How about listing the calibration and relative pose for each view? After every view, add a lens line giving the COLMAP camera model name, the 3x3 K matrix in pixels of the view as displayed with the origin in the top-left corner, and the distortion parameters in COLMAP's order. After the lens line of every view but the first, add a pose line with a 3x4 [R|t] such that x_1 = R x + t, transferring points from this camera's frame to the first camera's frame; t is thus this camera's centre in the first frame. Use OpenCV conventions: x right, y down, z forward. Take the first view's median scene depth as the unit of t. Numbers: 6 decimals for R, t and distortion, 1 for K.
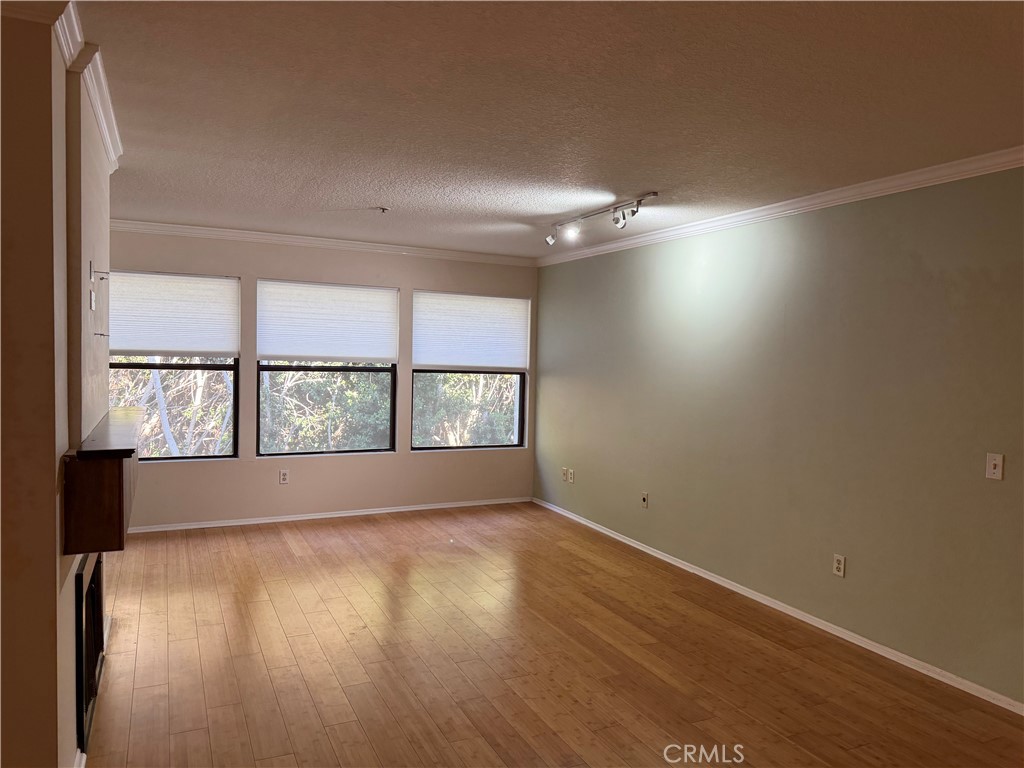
lens RADIAL K [[726.0, 0, 512.0], [0, 726.0, 384.0], [0, 0, 1]] dist [0.105813, -0.151432]
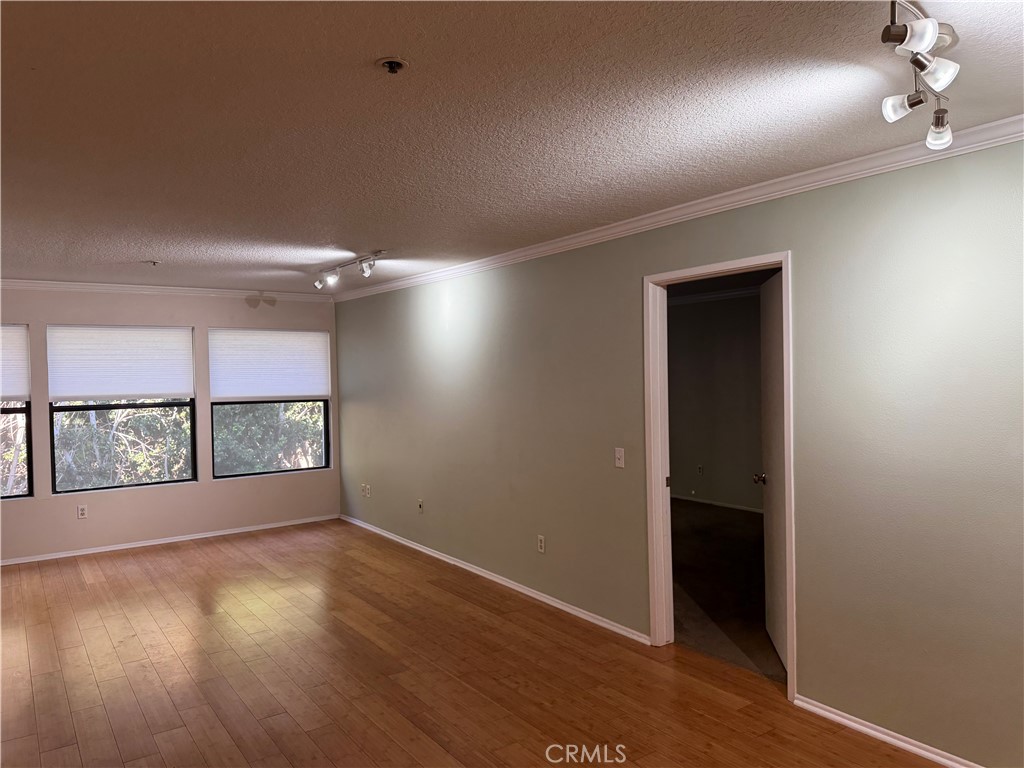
lens RADIAL K [[726.0, 0, 512.0], [0, 726.0, 384.0], [0, 0, 1]] dist [0.105813, -0.151432]
pose [[0.985250, -0.046443, 0.164699, 0.133040], [0.050494, 0.998514, -0.020494, -0.003177], [-0.163503, 0.028508, 0.986131, -0.150422]]
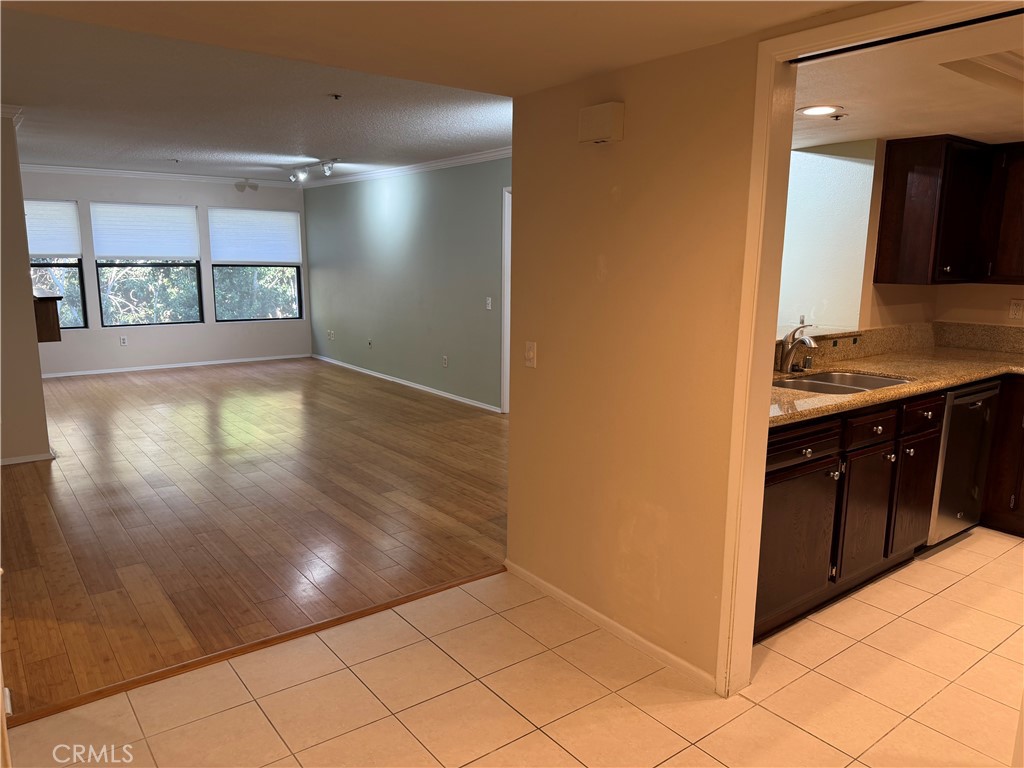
lens RADIAL K [[725.6, 0, 514.4], [0, 725.6, 395.8], [0, 0, 1]] dist [0.086321, -0.150849]
pose [[0.978000, -0.054157, 0.201453, 0.151884], [0.022710, 0.987614, 0.155254, 0.026745], [-0.207366, -0.147264, 0.967116, -0.601431]]
